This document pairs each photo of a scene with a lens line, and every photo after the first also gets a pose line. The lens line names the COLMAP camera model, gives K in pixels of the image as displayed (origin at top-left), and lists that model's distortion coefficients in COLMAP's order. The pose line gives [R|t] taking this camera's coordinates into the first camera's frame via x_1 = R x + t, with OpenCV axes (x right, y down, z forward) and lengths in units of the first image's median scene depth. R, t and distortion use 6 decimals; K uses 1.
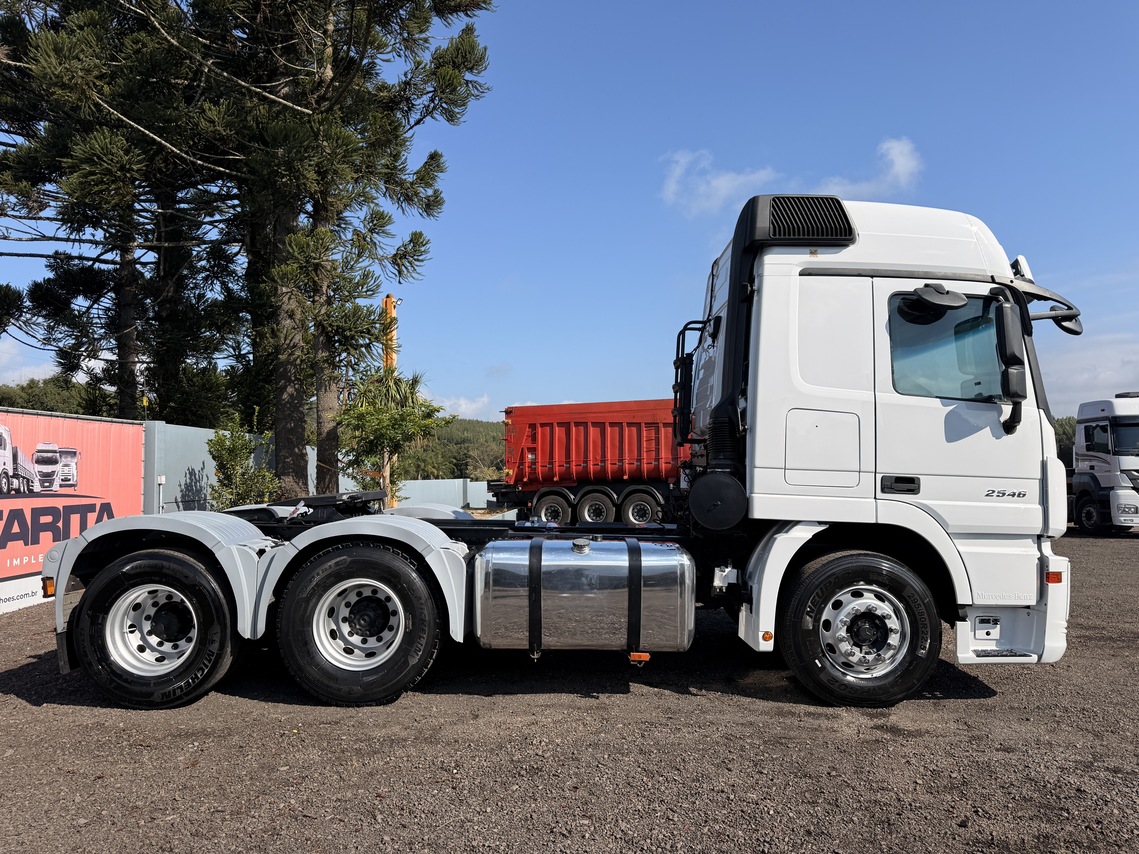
lens RADIAL K [[819.2, 0, 566.7], [0, 819.2, 427.8], [0, 0, 1]] dist [0.019763, -0.024635]
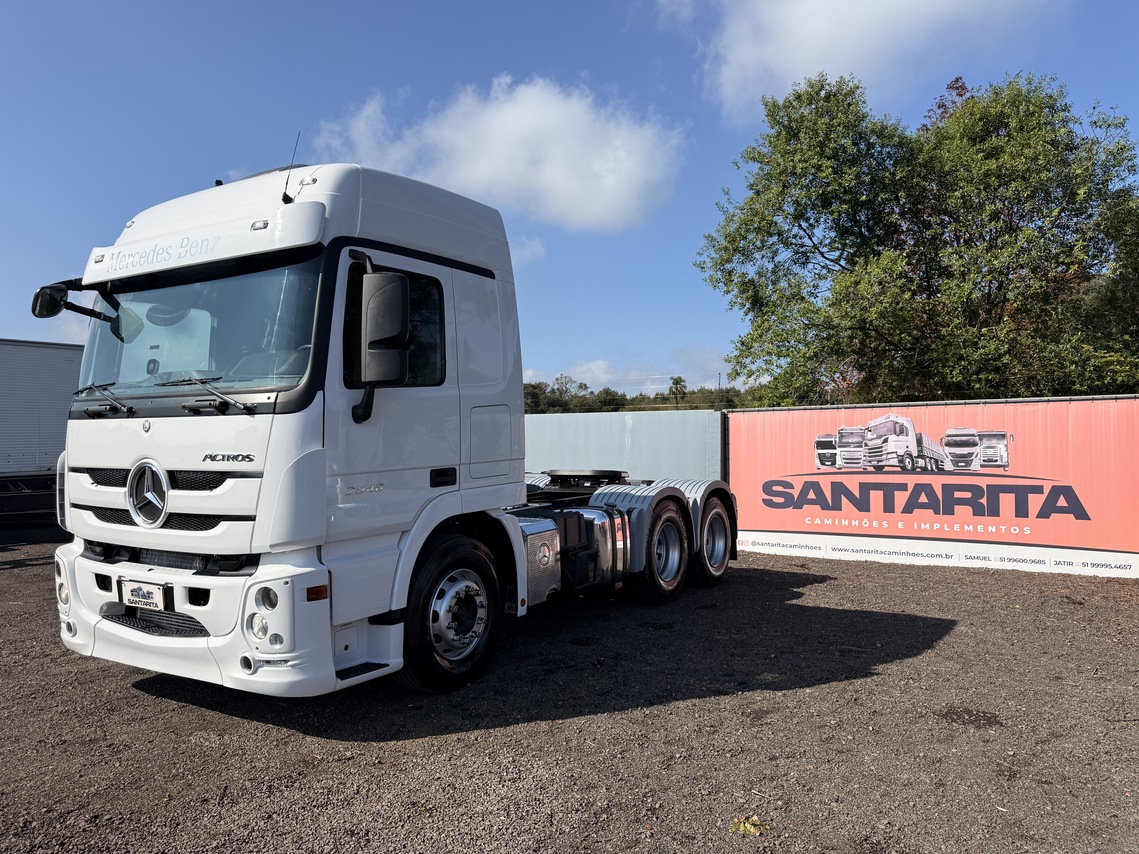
lens RADIAL K [[819.2, 0, 566.5], [0, 819.2, 428.7], [0, 0, 1]] dist [0.019763, -0.024635]
pose [[-0.540360, -0.017452, -0.841253, 0.638806], [0.049072, 0.997430, -0.052213, 0.053289], [0.840002, -0.069496, -0.538115, 1.180128]]
